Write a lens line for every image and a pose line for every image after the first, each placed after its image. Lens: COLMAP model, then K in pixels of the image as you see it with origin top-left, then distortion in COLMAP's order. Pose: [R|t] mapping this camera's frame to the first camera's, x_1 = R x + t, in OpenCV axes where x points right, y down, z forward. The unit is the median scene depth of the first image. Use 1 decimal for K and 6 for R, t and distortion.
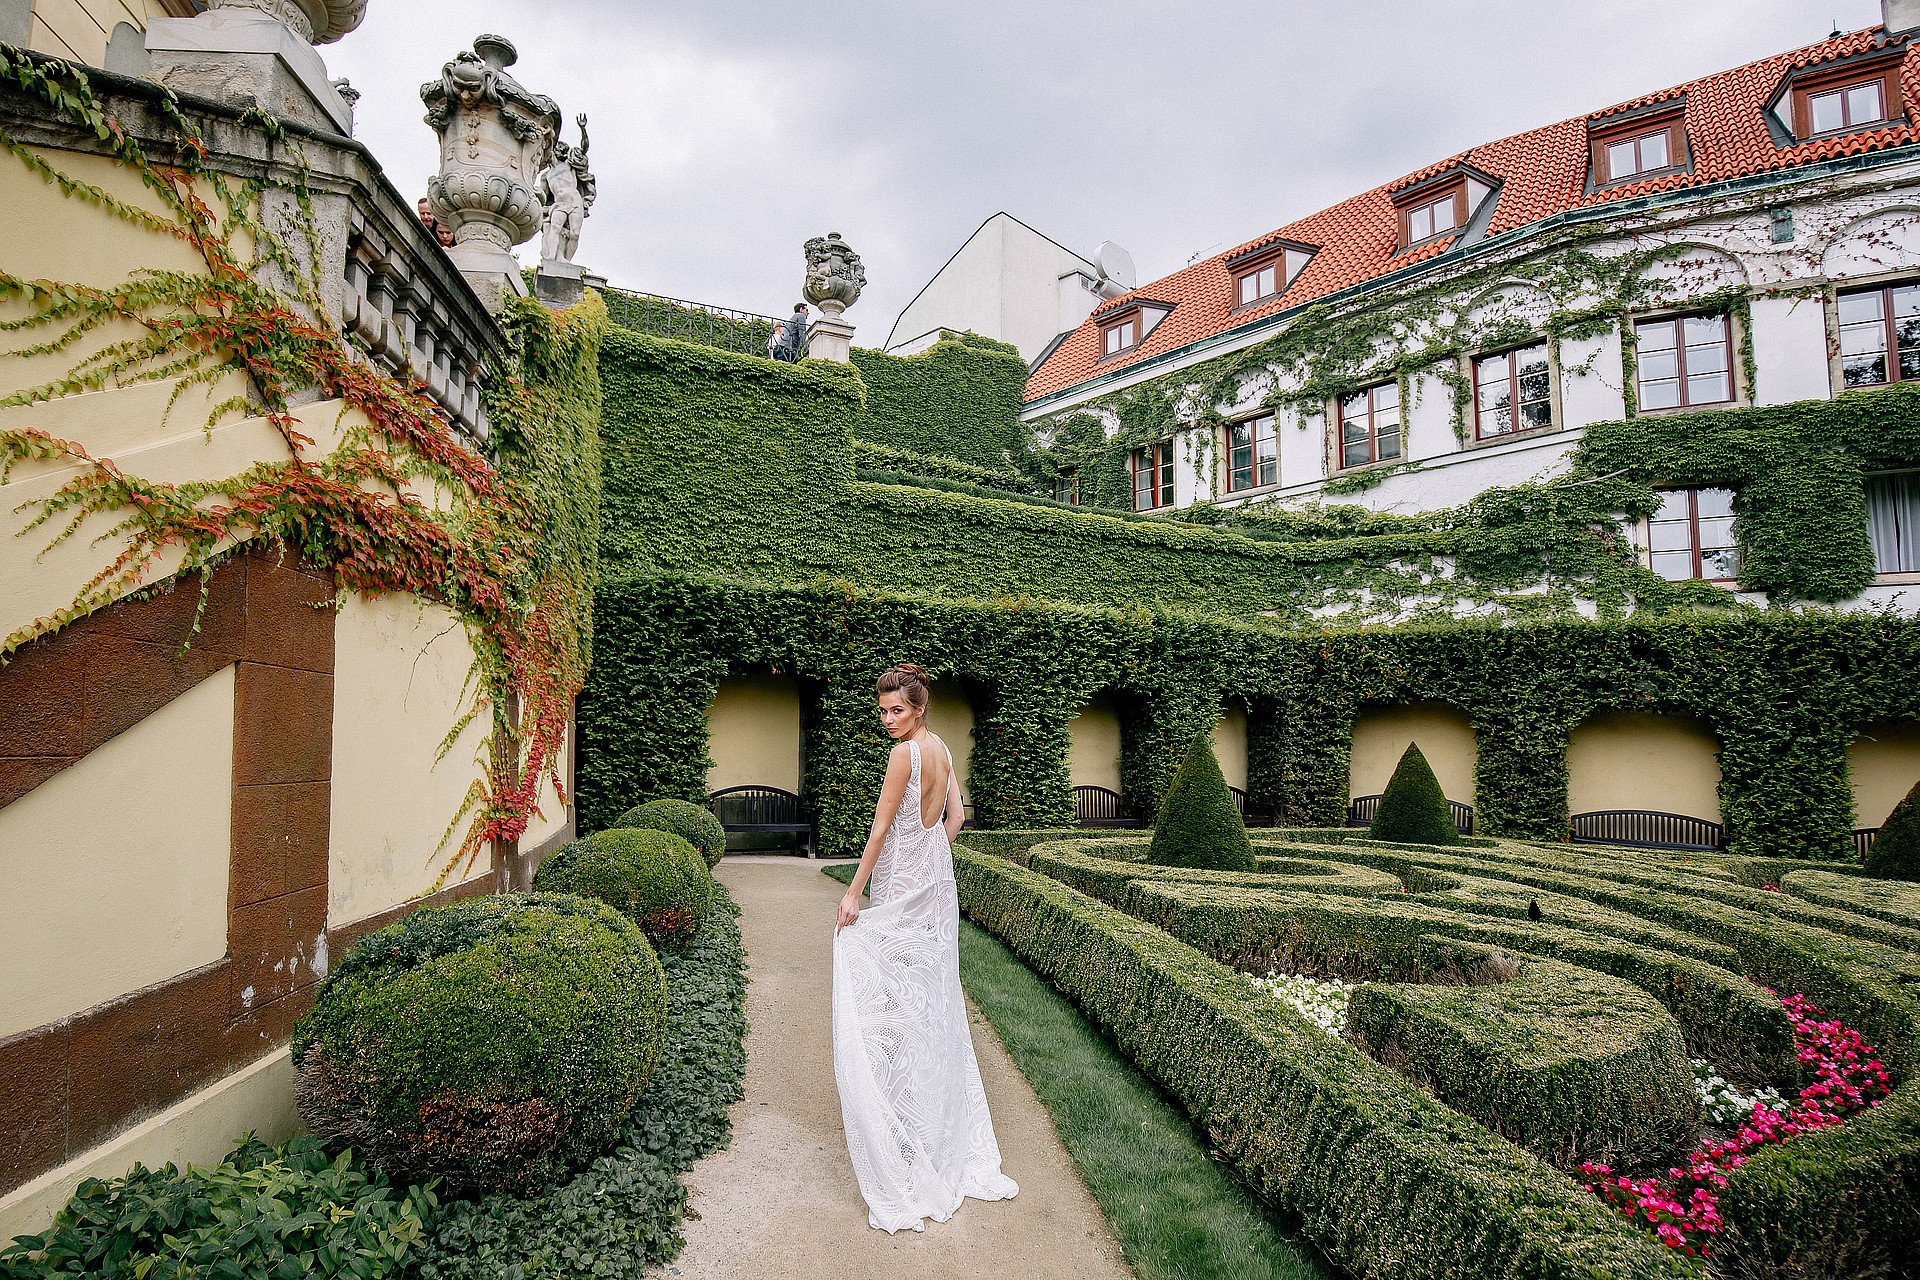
lens RADIAL K [[989.0, 0, 953.0], [0, 989.0, 642.8], [0, 0, 1]] dist [-0.029033, 0.008446]
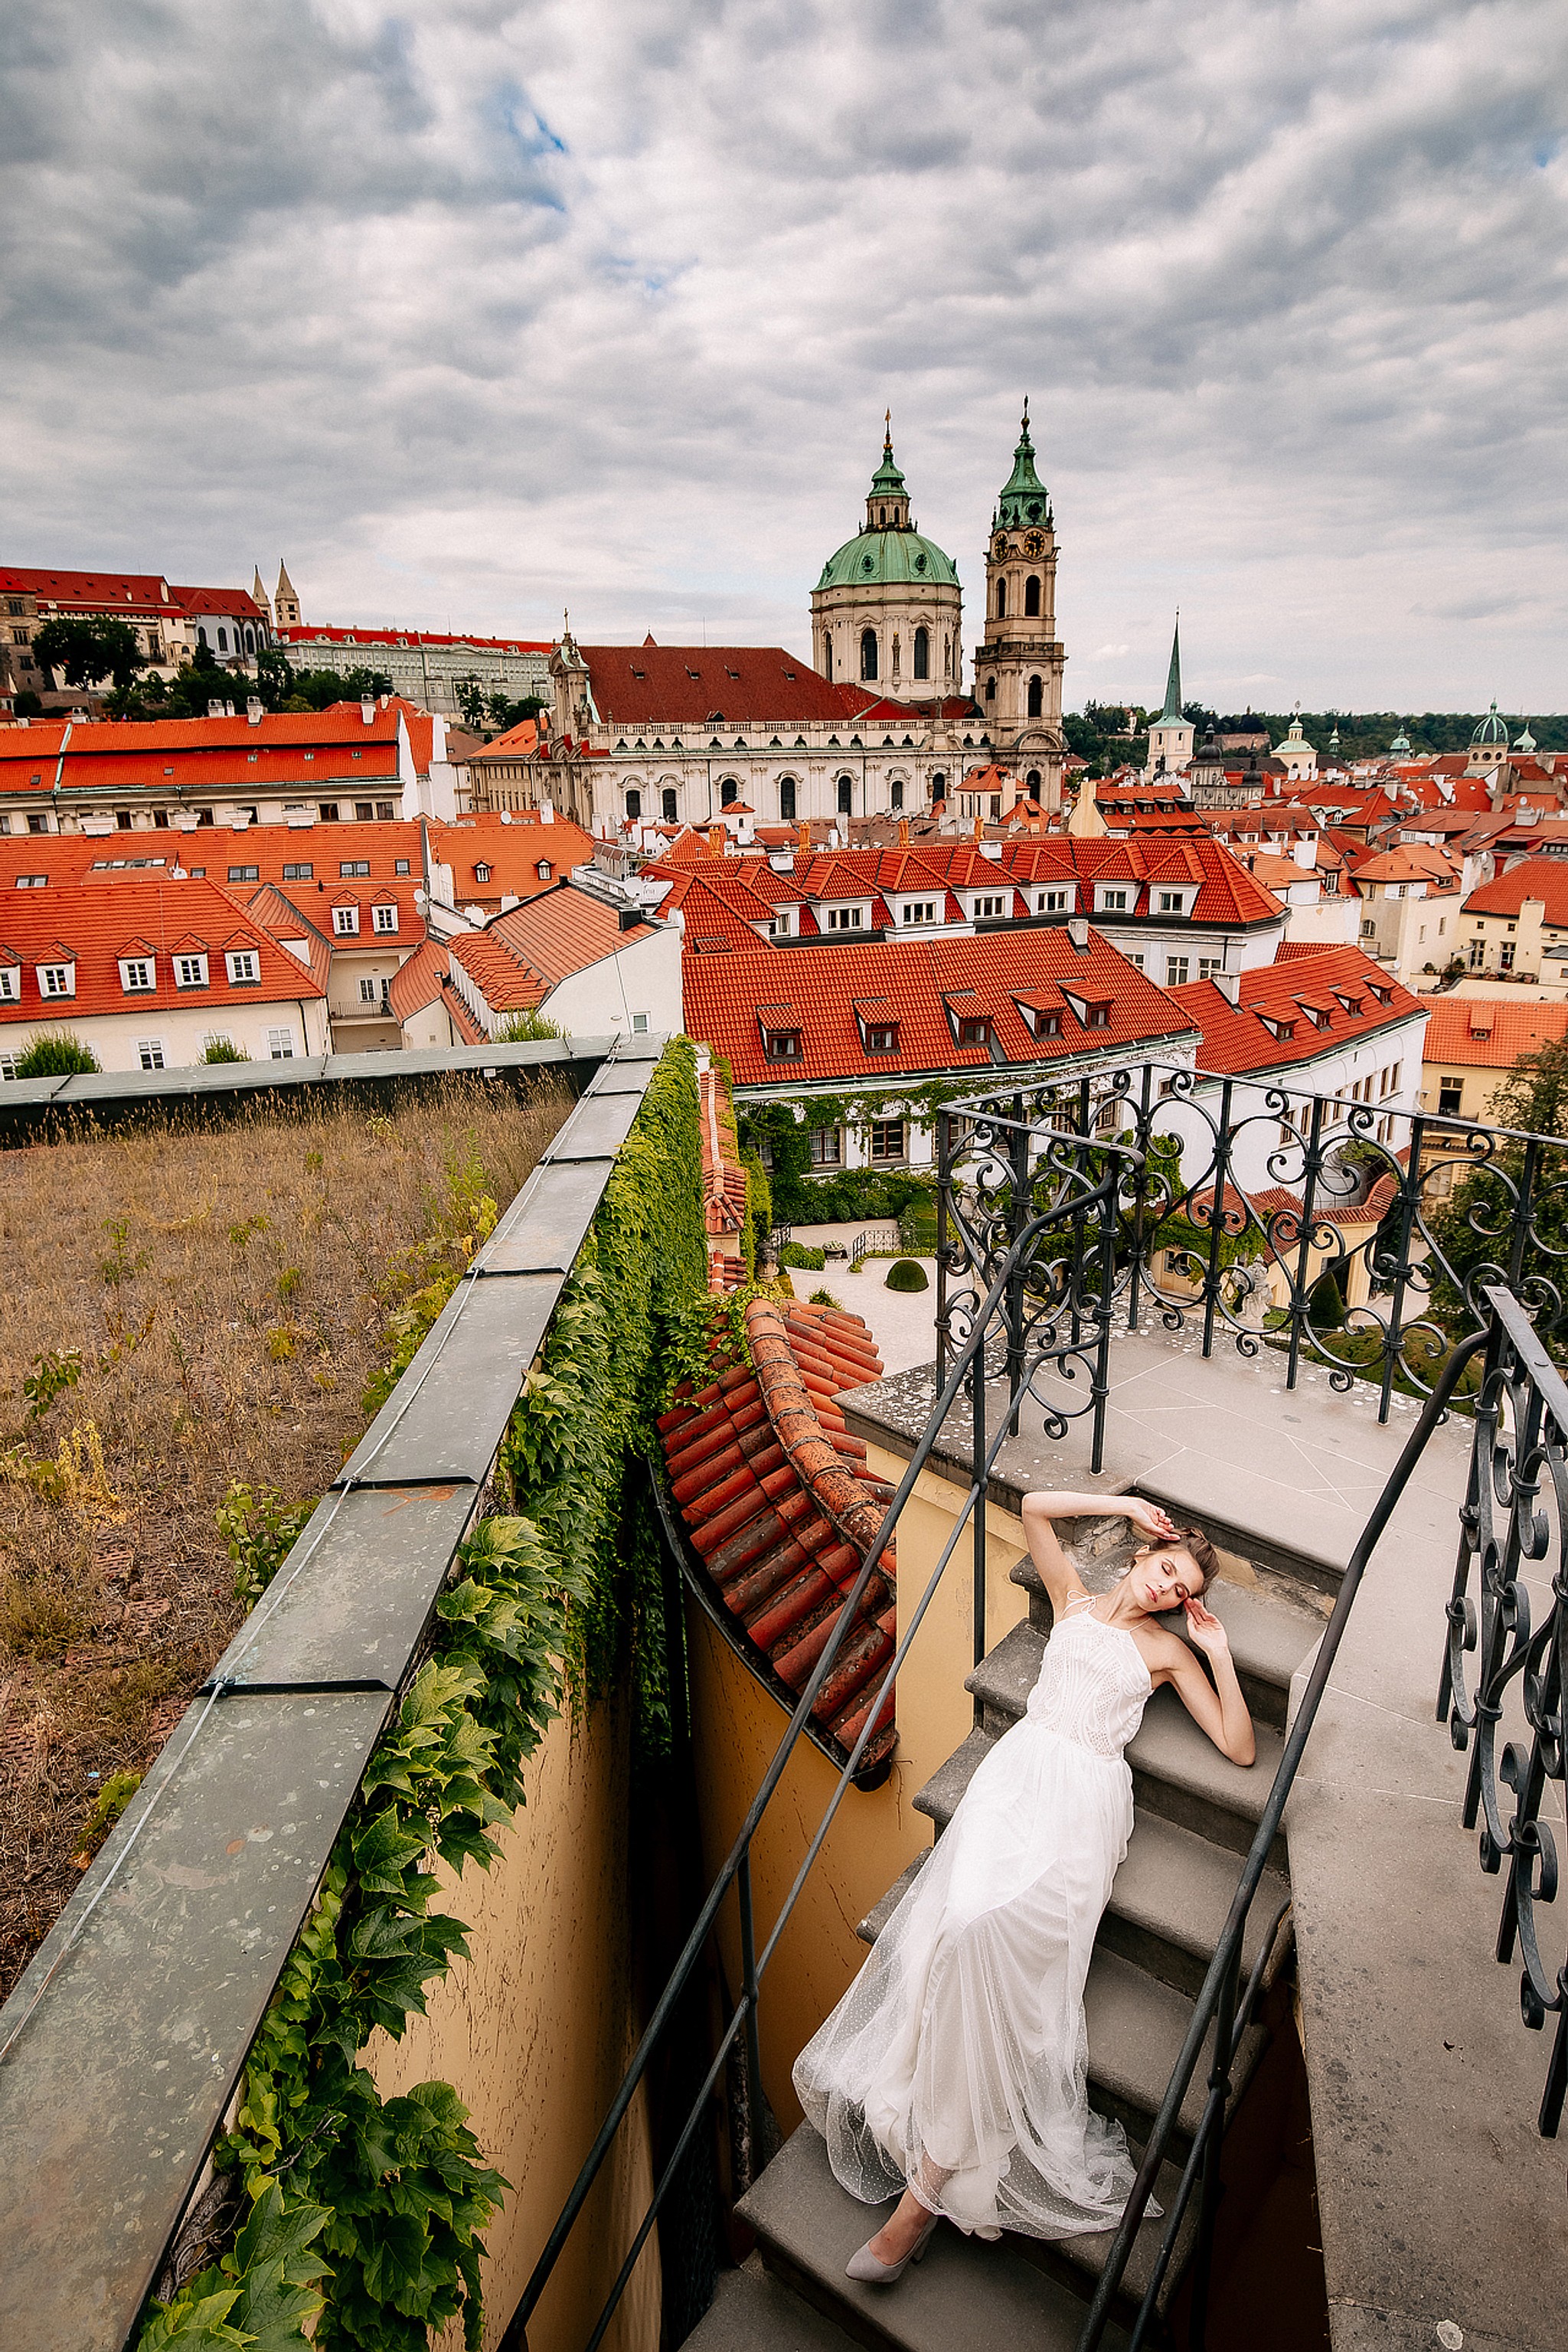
lens RADIAL K [[1319.4, 0, 759.1], [0, 1319.4, 1184.0], [0, 0, 1]] dist [-0.025985, 0.003959]
pose [[0.485766, -0.301319, 0.820511, -2.465481], [-0.051409, 0.927231, 0.370946, -1.340141], [-0.872576, -0.222374, 0.434927, 0.137892]]
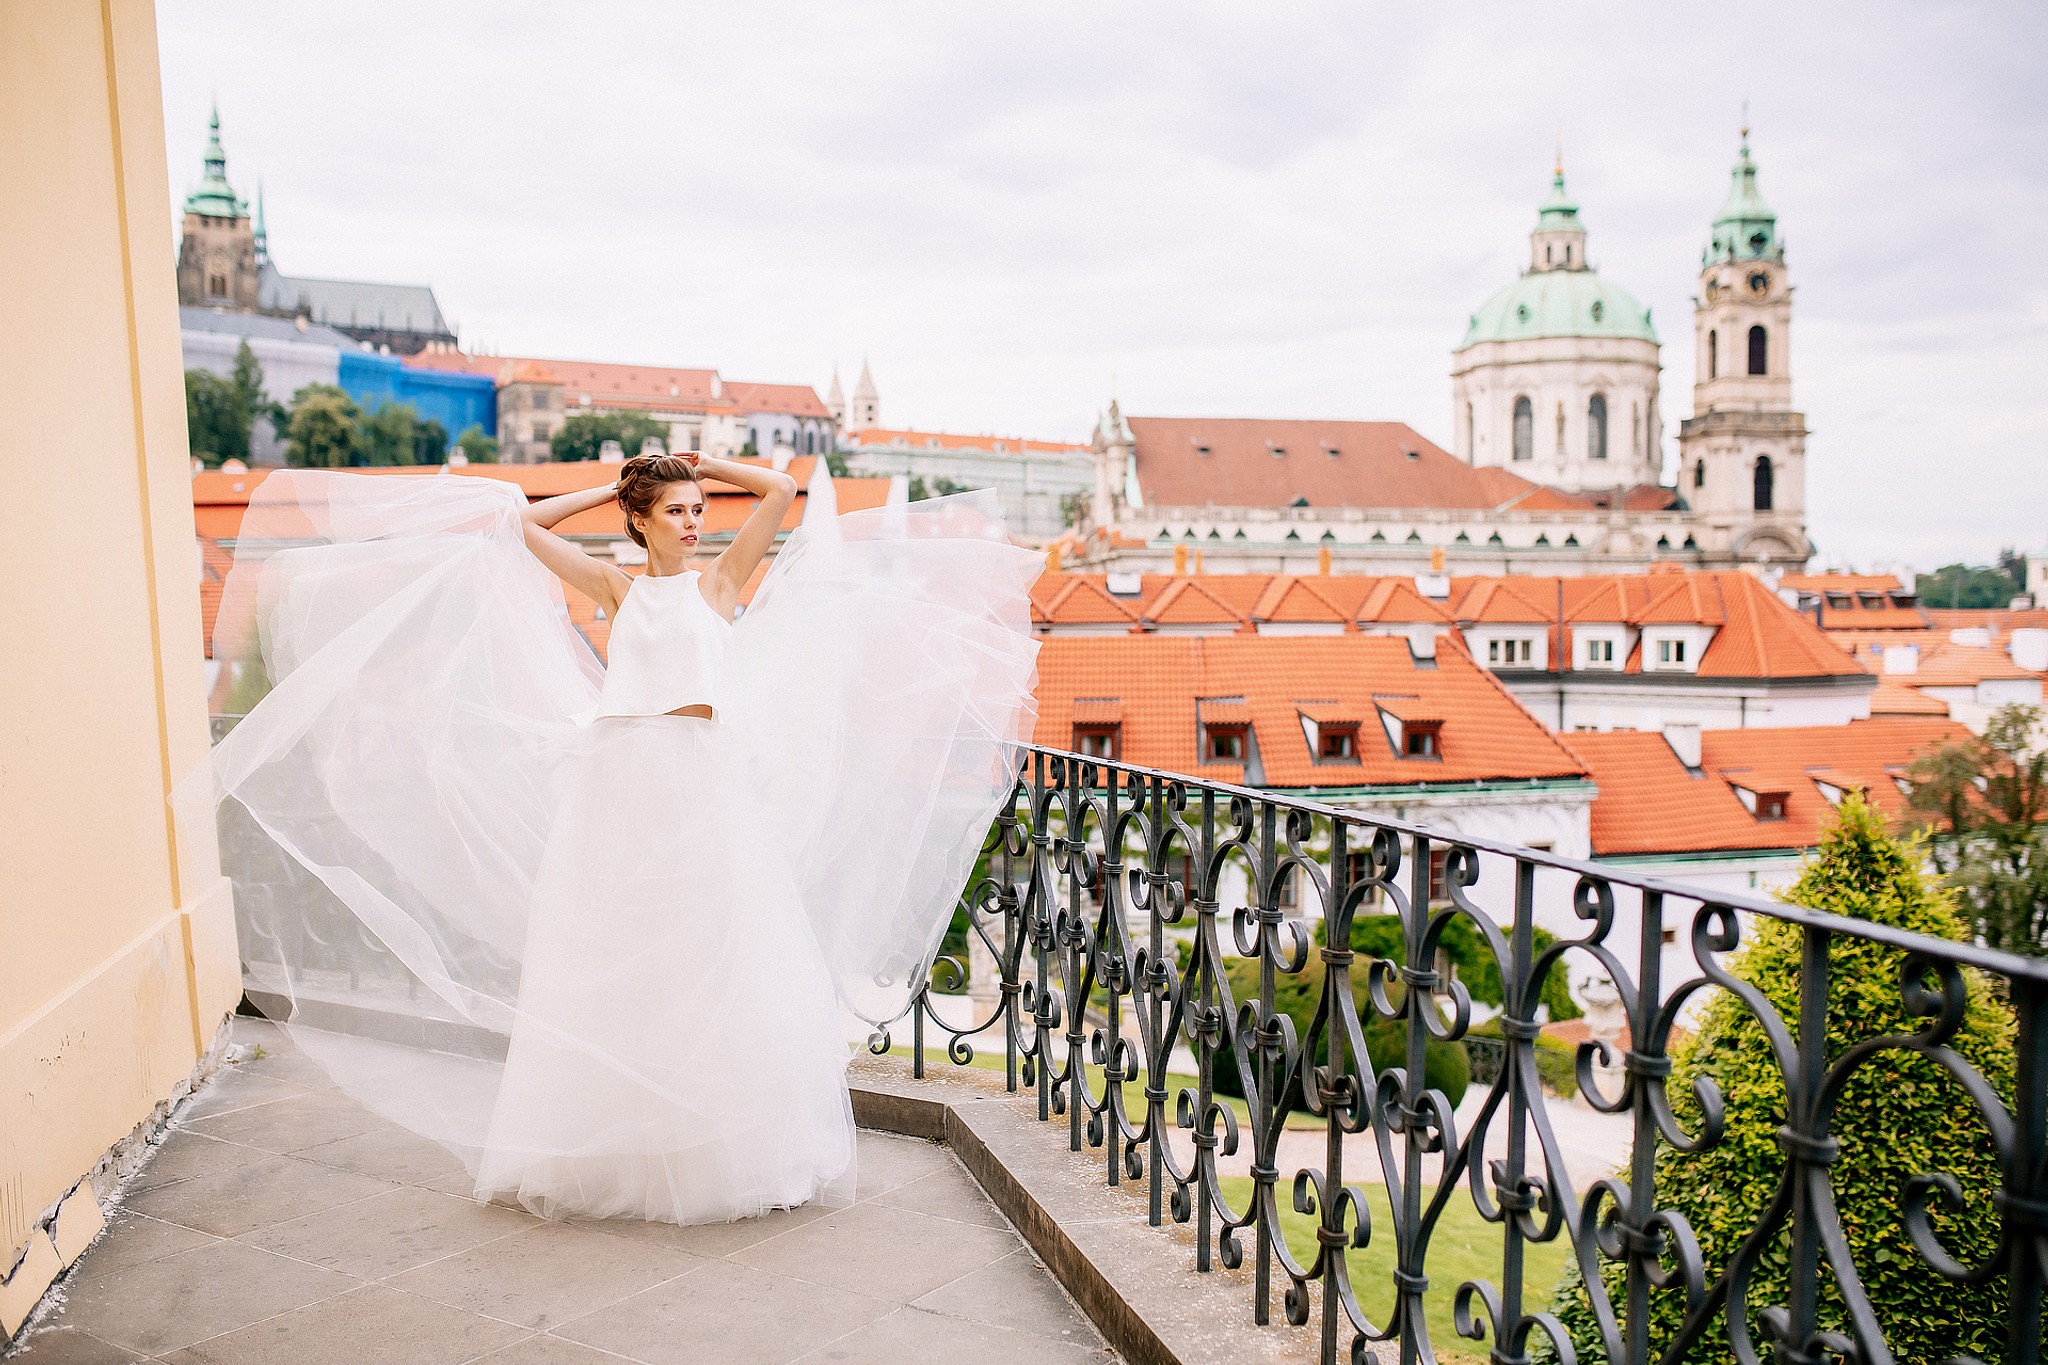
lens RADIAL K [[1921.5, 0, 1007.9], [0, 1921.5, 713.3], [0, 0, 1]] dist [-0.041067, 0.000000]
pose [[0.703451, -0.049789, 0.708997, -2.211403], [-0.057229, 0.990336, 0.126328, -0.989365], [-0.708436, -0.129441, 0.693804, -0.988093]]
